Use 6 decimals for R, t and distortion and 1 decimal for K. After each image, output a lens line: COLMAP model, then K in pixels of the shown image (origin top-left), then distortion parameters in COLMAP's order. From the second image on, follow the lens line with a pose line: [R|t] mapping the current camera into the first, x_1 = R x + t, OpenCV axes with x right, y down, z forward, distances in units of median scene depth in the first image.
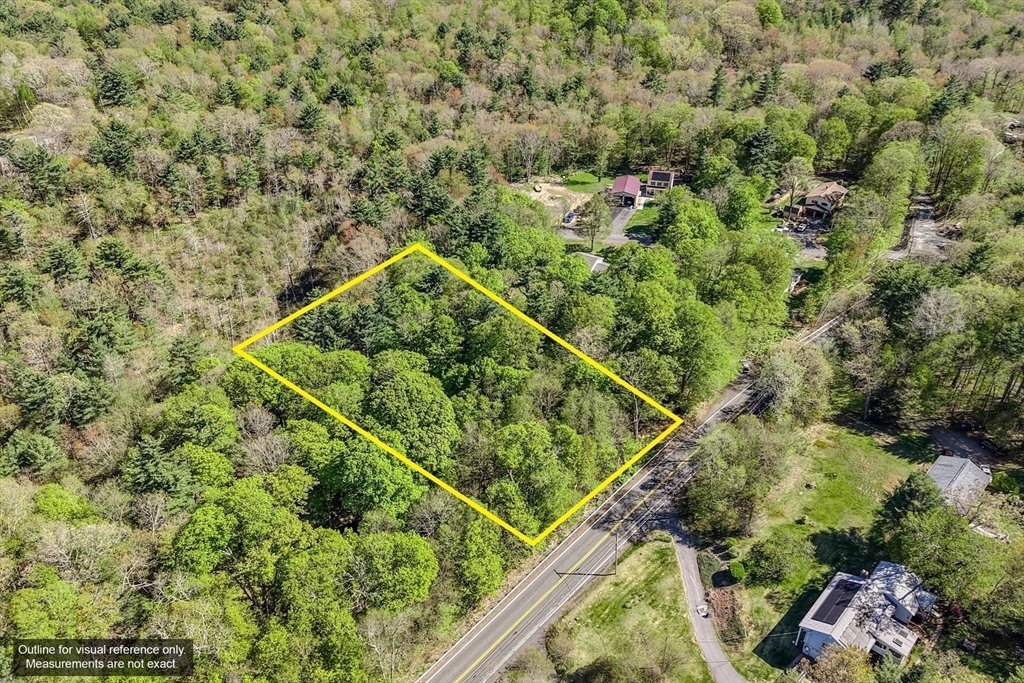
lens RADIAL K [[770.0, 0, 512.0], [0, 770.0, 341.5], [0, 0, 1]] dist [-0.009073, -0.005353]
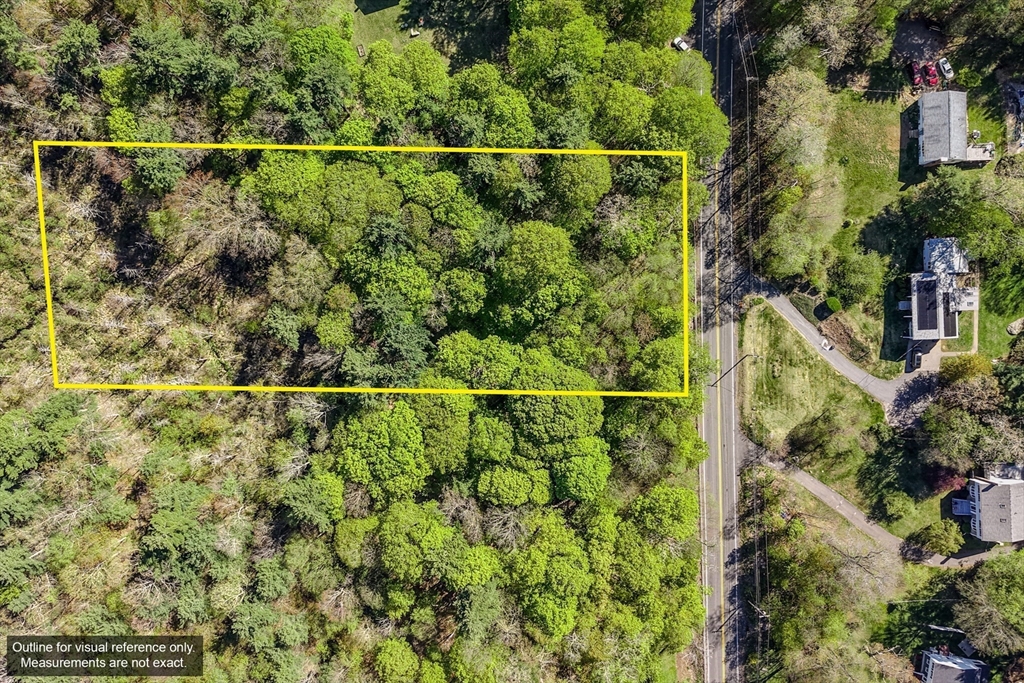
lens RADIAL K [[770.0, 0, 512.0], [0, 770.0, 341.5], [0, 0, 1]] dist [-0.009073, -0.005353]
pose [[0.695372, -0.718605, 0.008031, -0.128085], [0.375227, 0.372582, 0.848756, -0.927766], [-0.612913, -0.587188, 0.528723, 0.596577]]
